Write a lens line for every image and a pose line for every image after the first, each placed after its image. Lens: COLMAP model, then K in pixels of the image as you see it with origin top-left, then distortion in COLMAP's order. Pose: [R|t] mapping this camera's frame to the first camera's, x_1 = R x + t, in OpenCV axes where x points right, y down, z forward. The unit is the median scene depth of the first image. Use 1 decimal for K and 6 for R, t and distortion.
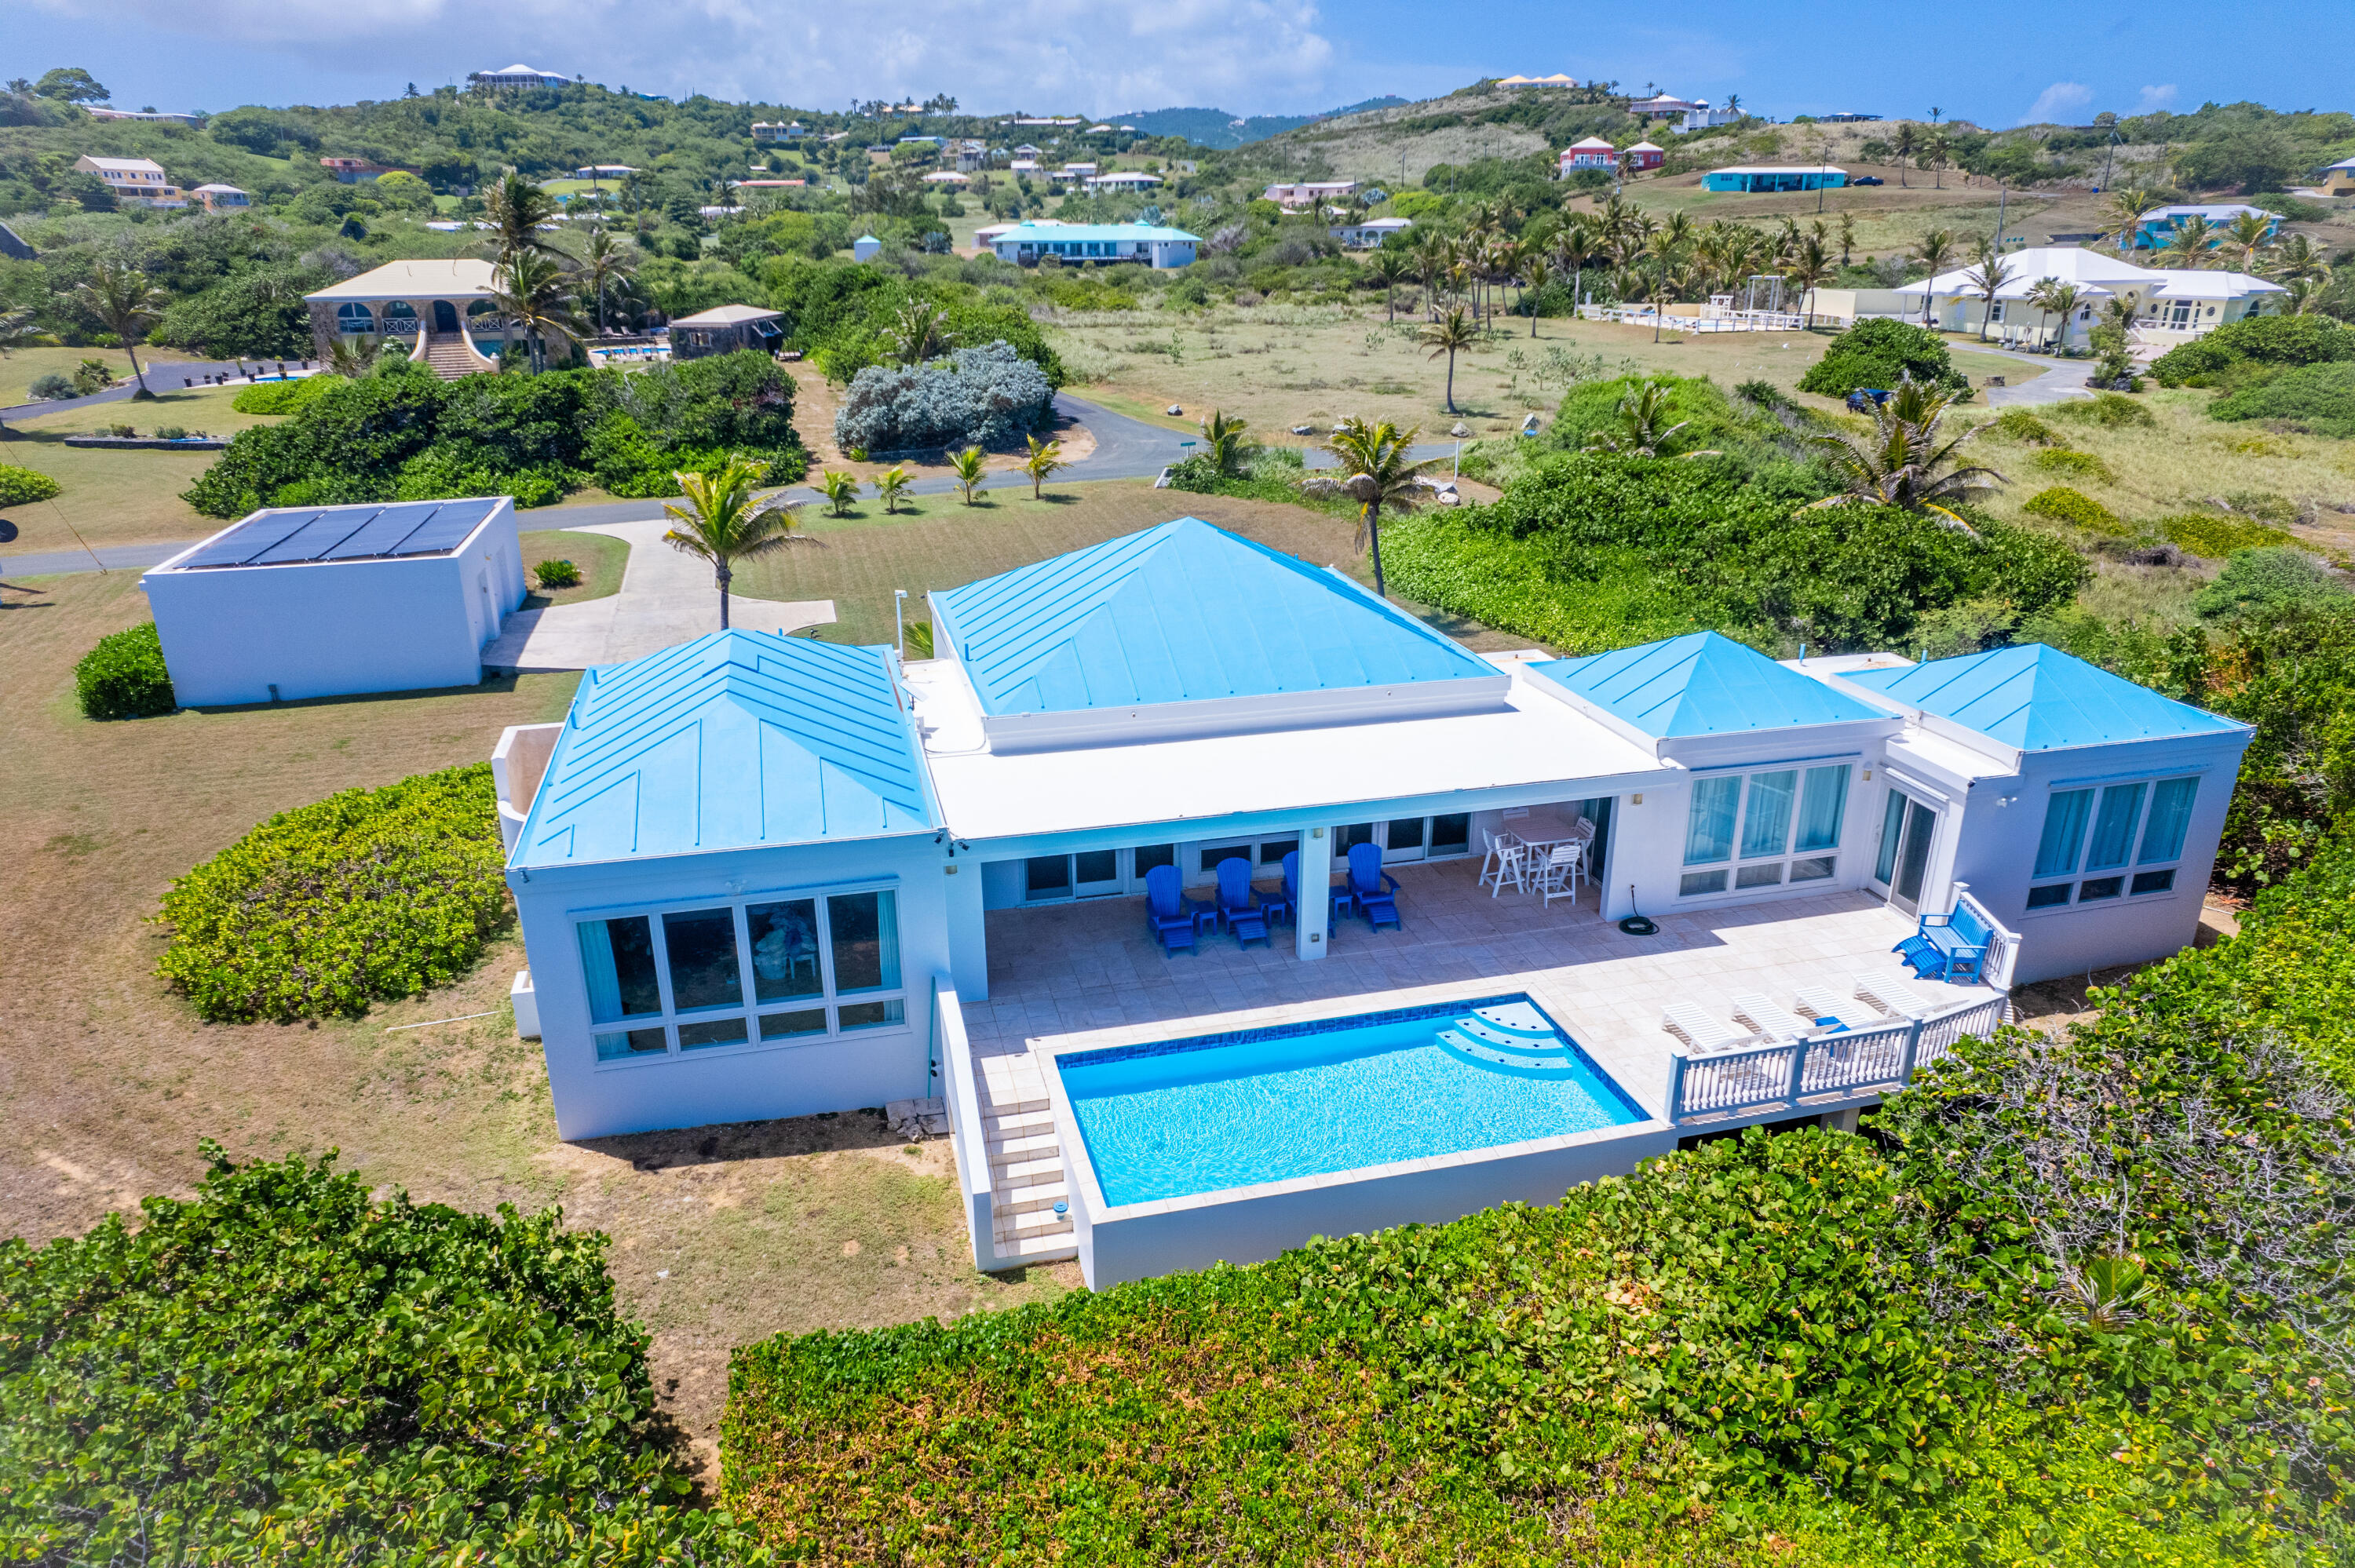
lens RADIAL K [[1498.4, 0, 1188.8], [0, 1498.4, 793.2], [0, 0, 1]] dist [-0.060274, 0.049644]
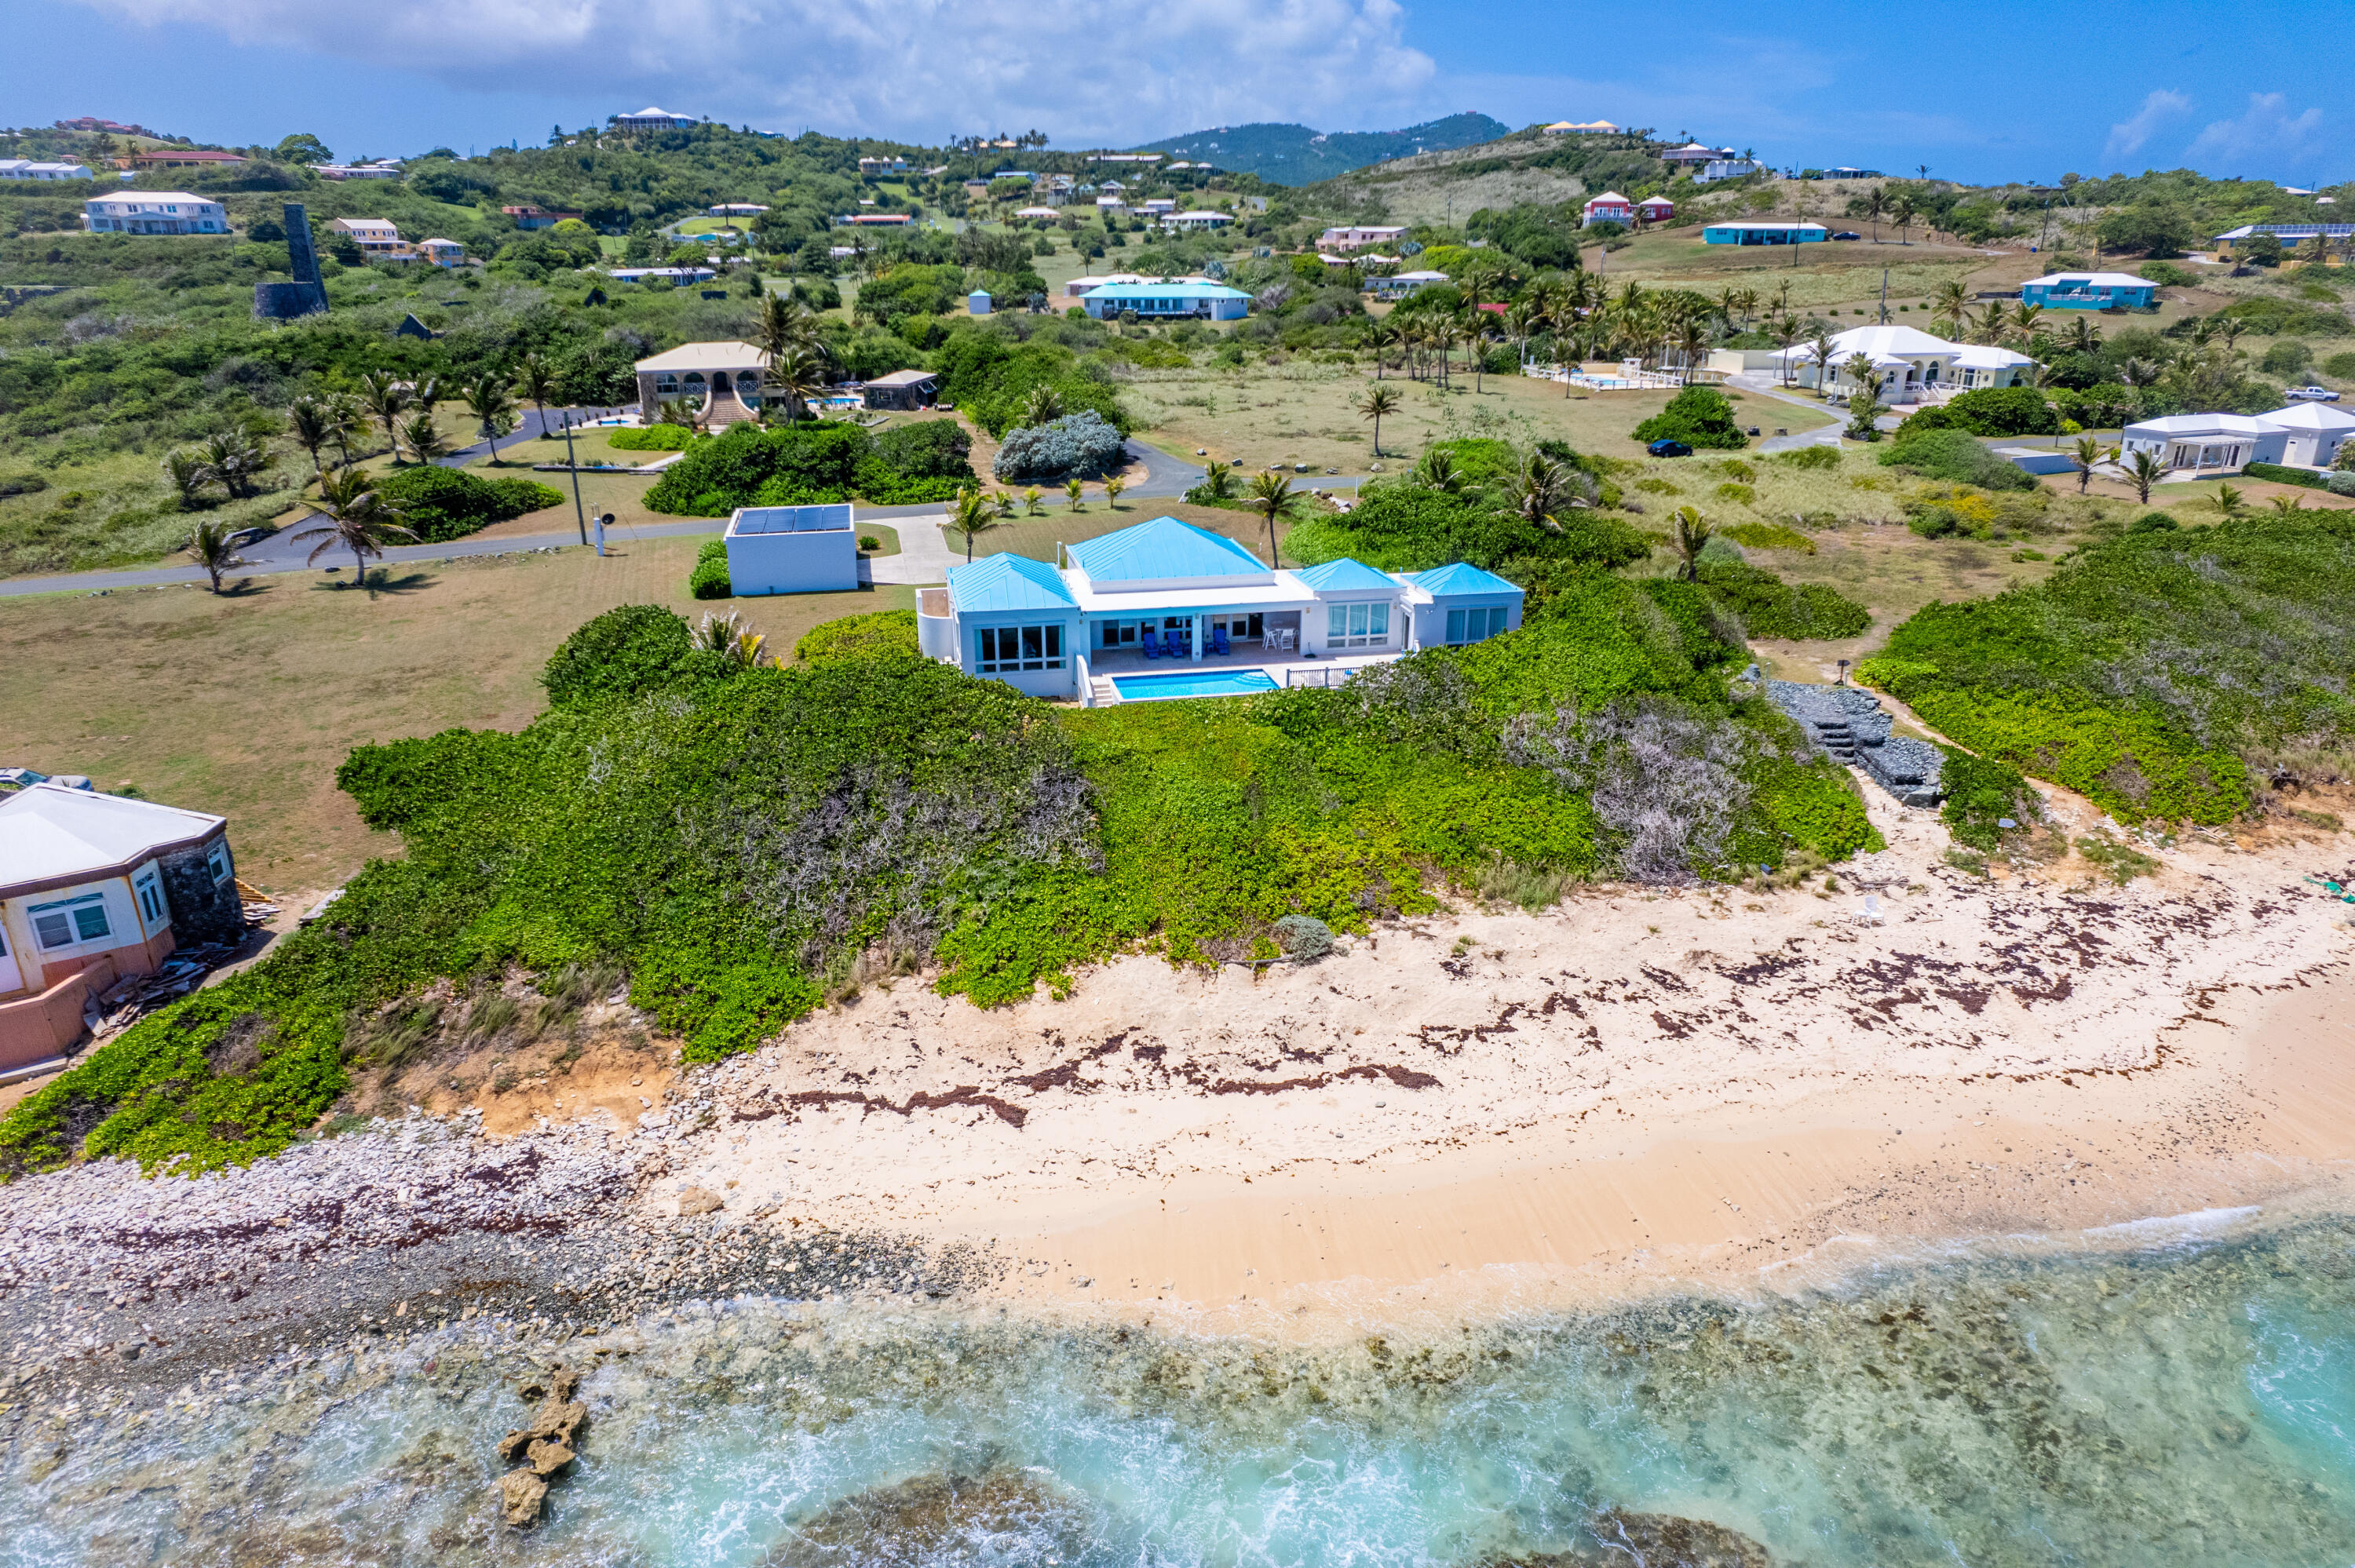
lens RADIAL K [[1511.3, 0, 1171.9], [0, 1511.3, 785.0], [0, 0, 1]] dist [-0.051088, 0.024757]
pose [[0.998015, 0.020915, -0.059407, 0.019332], [-0.021659, 0.999694, -0.011911, 0.035300], [0.059140, 0.013174, 0.998163, -0.181715]]
